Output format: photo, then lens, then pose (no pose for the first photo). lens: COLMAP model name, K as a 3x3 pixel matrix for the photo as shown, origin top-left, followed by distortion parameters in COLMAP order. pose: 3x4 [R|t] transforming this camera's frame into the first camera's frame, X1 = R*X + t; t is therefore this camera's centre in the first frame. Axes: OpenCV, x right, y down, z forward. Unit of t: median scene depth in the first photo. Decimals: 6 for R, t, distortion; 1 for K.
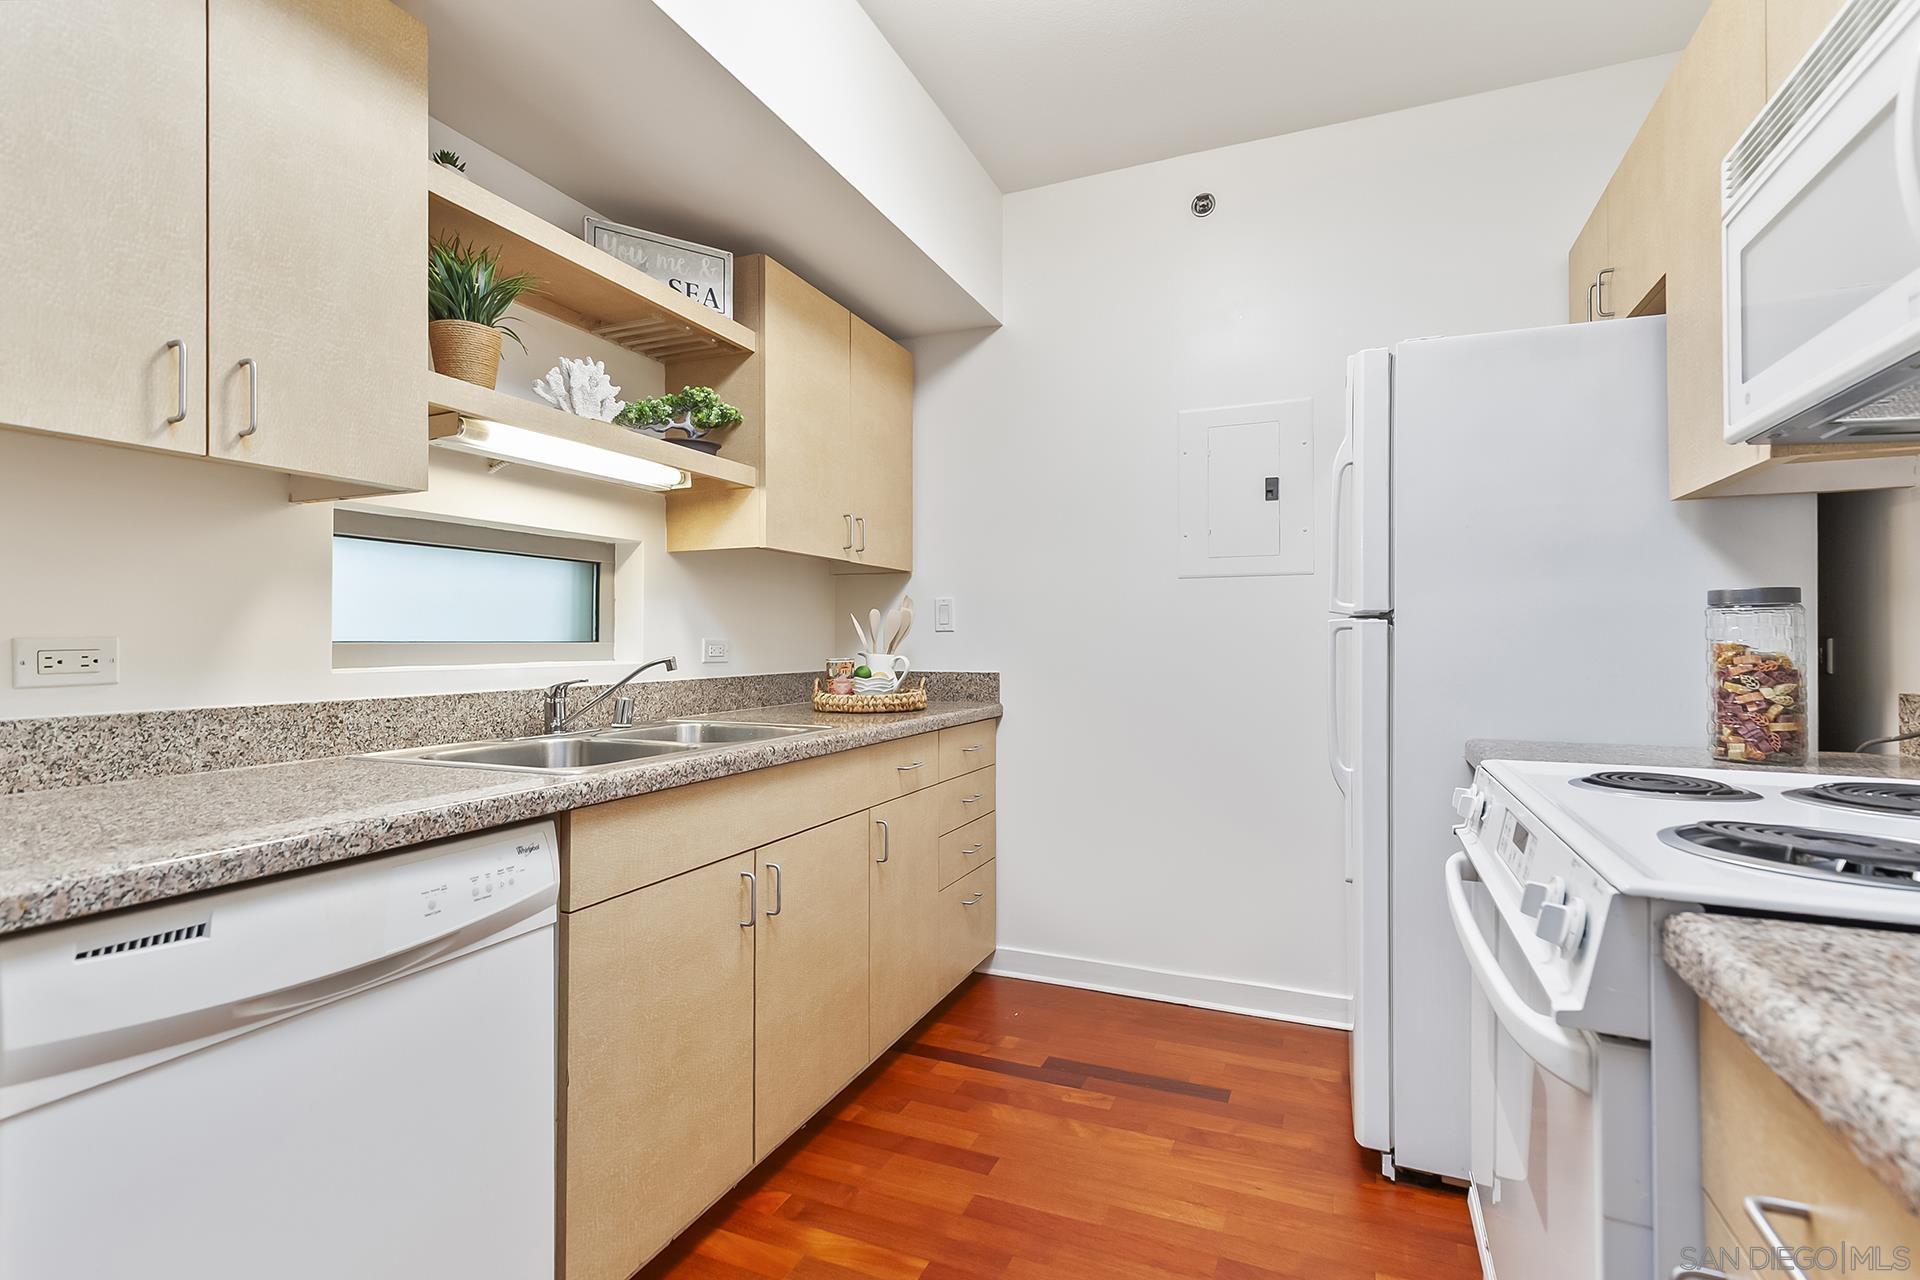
lens RADIAL K [[889.7, 0, 963.0], [0, 889.7, 635.0], [0, 0, 1]] dist [0.009069, -0.000338]
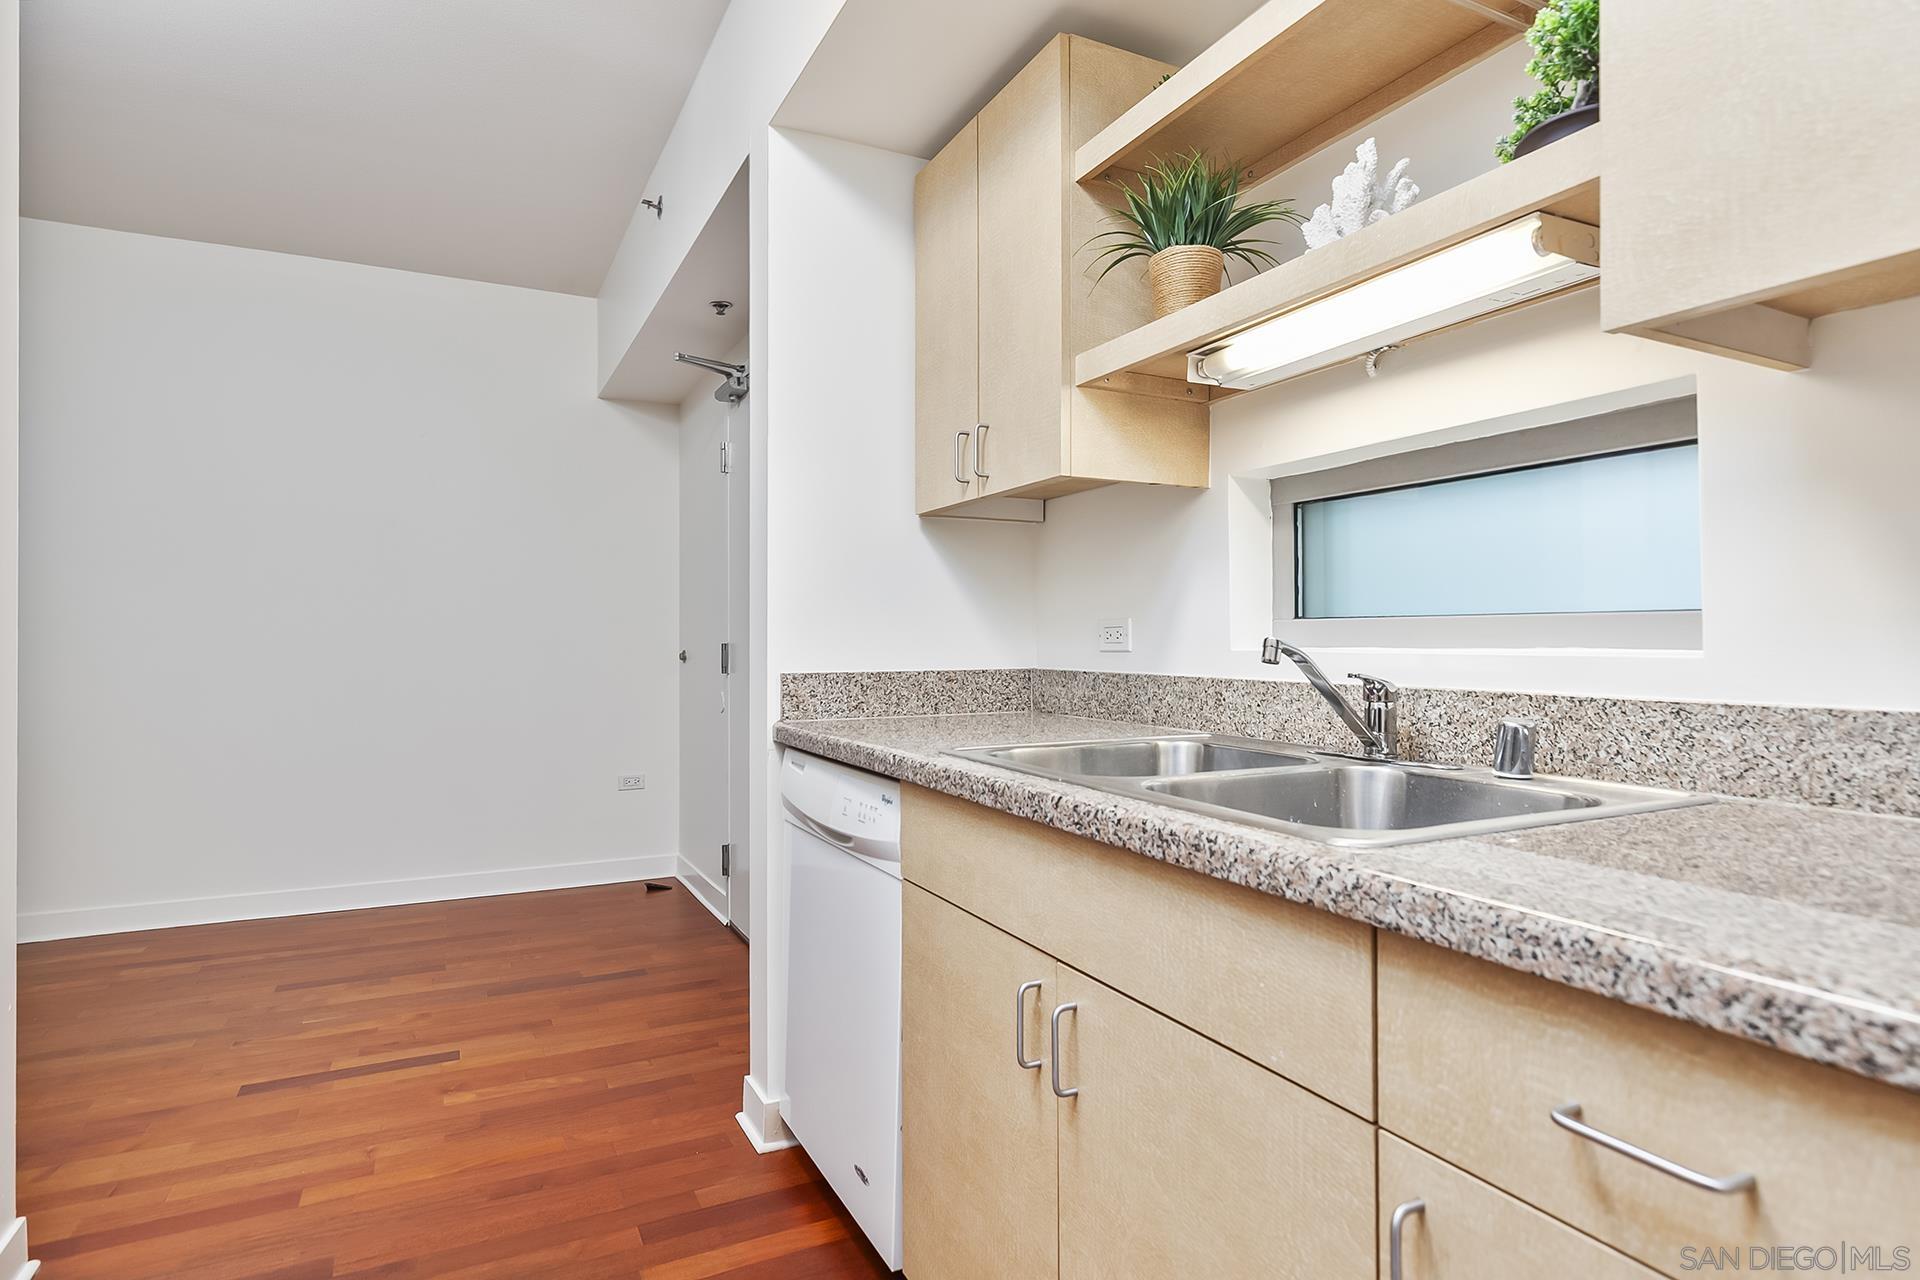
lens RADIAL K [[1012.0, 0, 960.0], [0, 1012.0, 640.0], [0, 0, 1]] dist [0.004577, 0.001204]
pose [[-0.636790, 0.003452, -0.771029, 0.332918], [0.006993, 0.999975, -0.001298, 0.029698], [0.771005, -0.006218, -0.636798, 1.422936]]
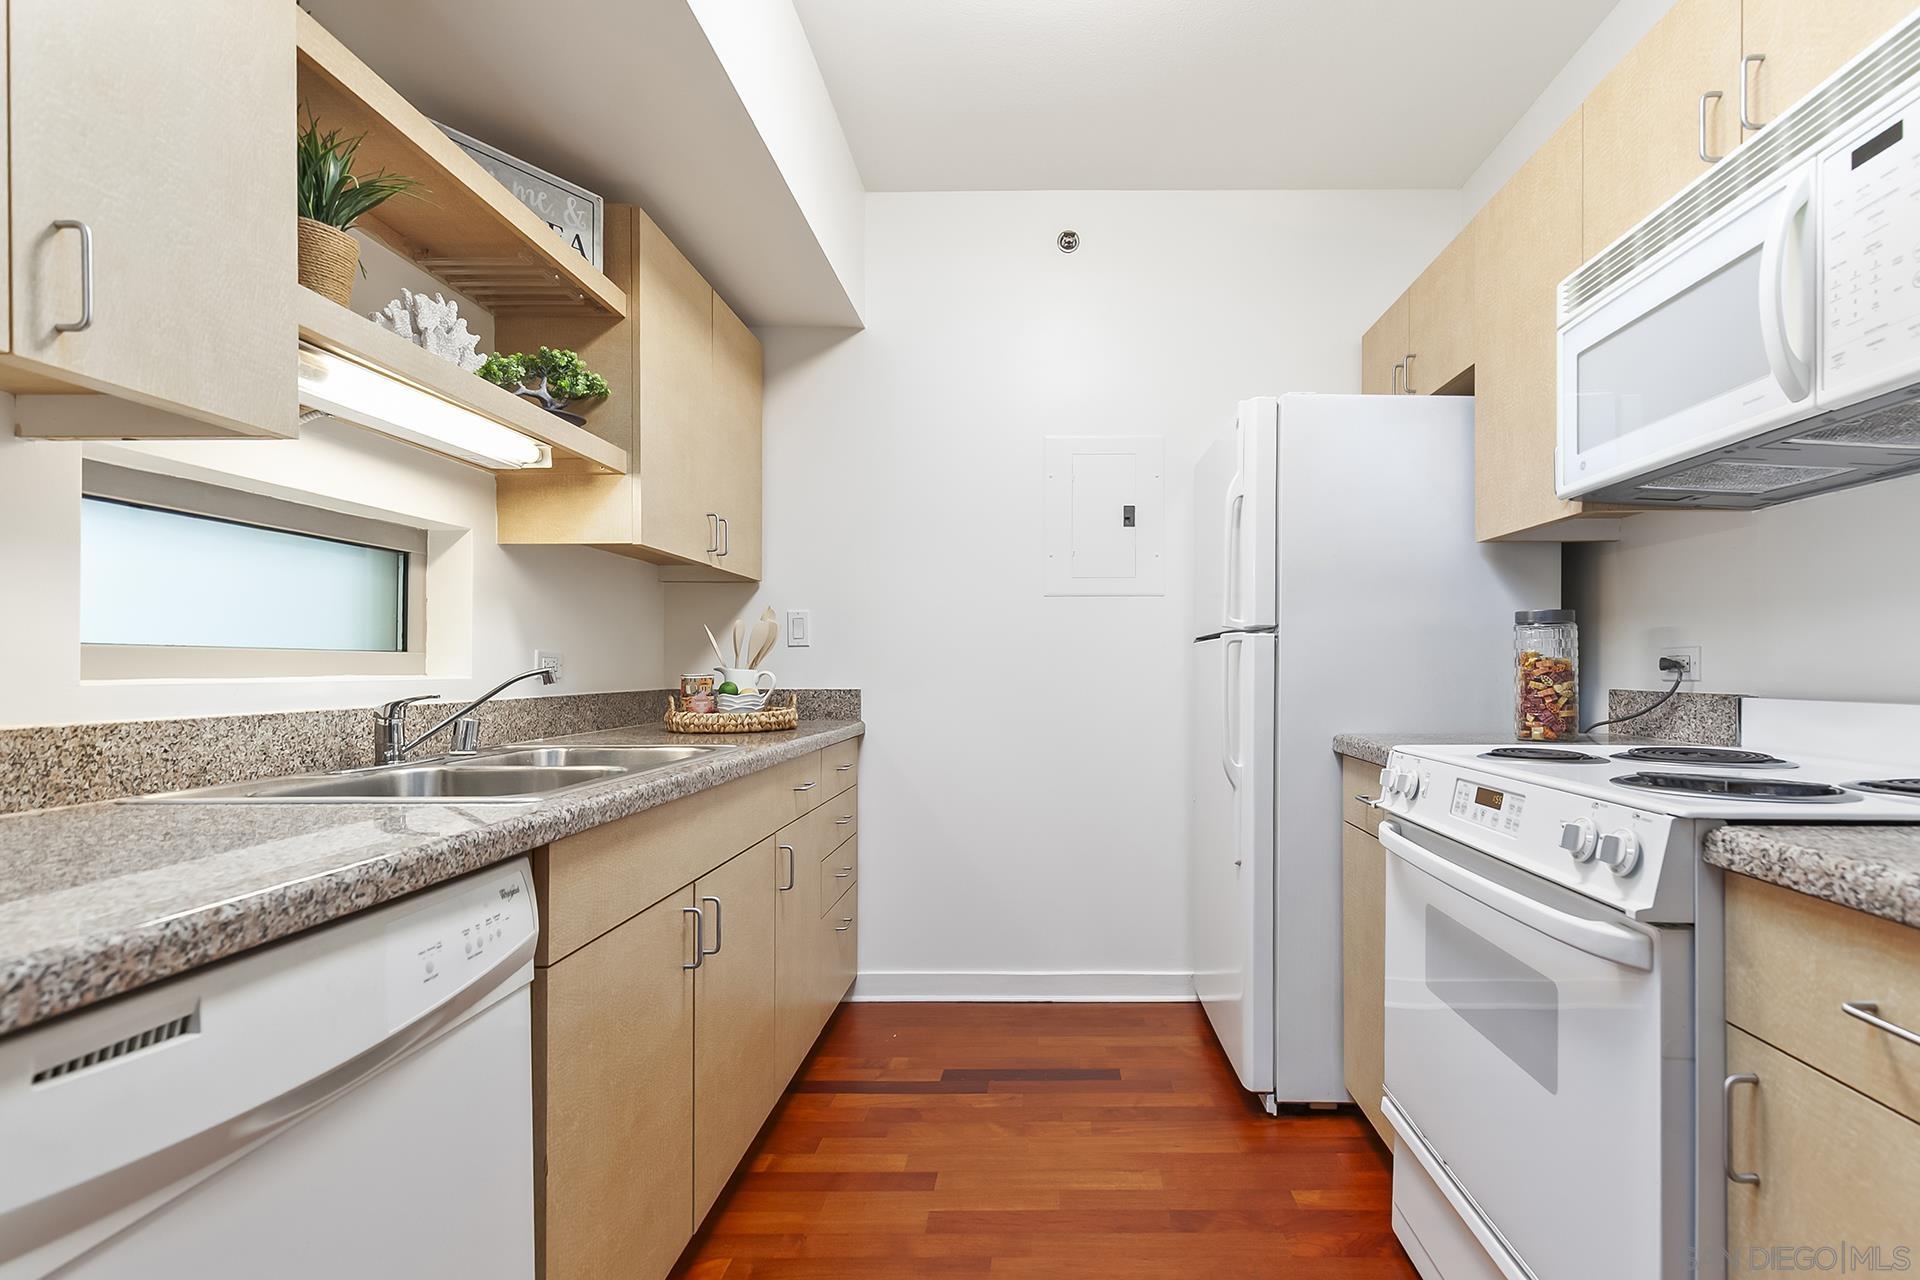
lens RADIAL K [[899.8, 0, 1039.4], [0, 899.8, 672.8], [0, 0, 1]] dist [0.006697, -0.000160]
pose [[0.923067, -0.002394, 0.384632, -0.270143], [-0.002122, 0.999934, 0.011315, 0.022346], [-0.384634, -0.011261, 0.923001, 0.043762]]
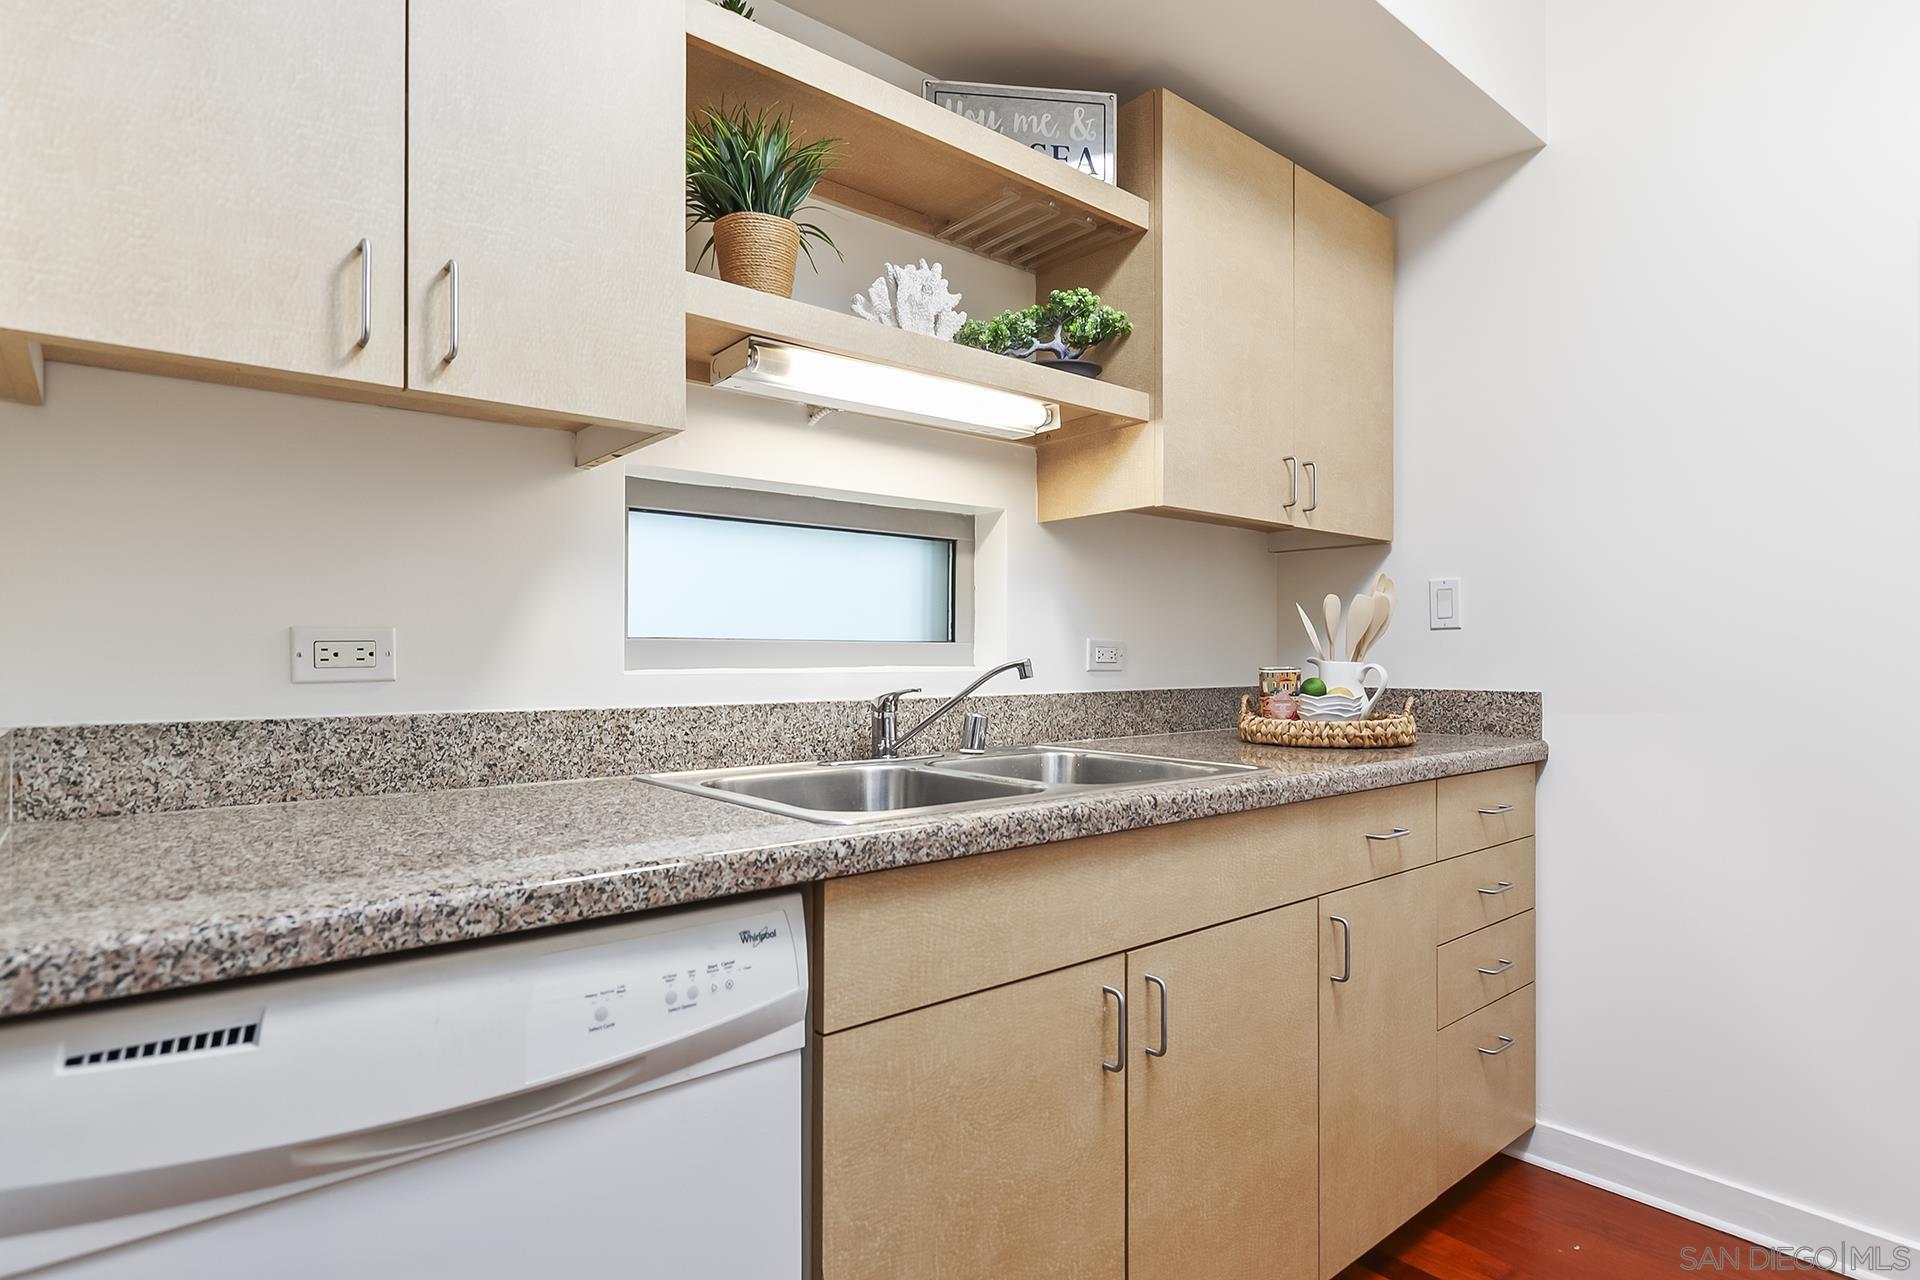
lens RADIAL K [[1002.5, 0, 965.9], [0, 1002.5, 650.5], [0, 0, 1]] dist [0.002874, -0.000339]
pose [[0.894048, -0.000880, -0.447970, -0.009603], [0.001250, 0.999999, 0.000530, 0.020076], [0.447969, -0.001033, 0.894048, 0.301703]]
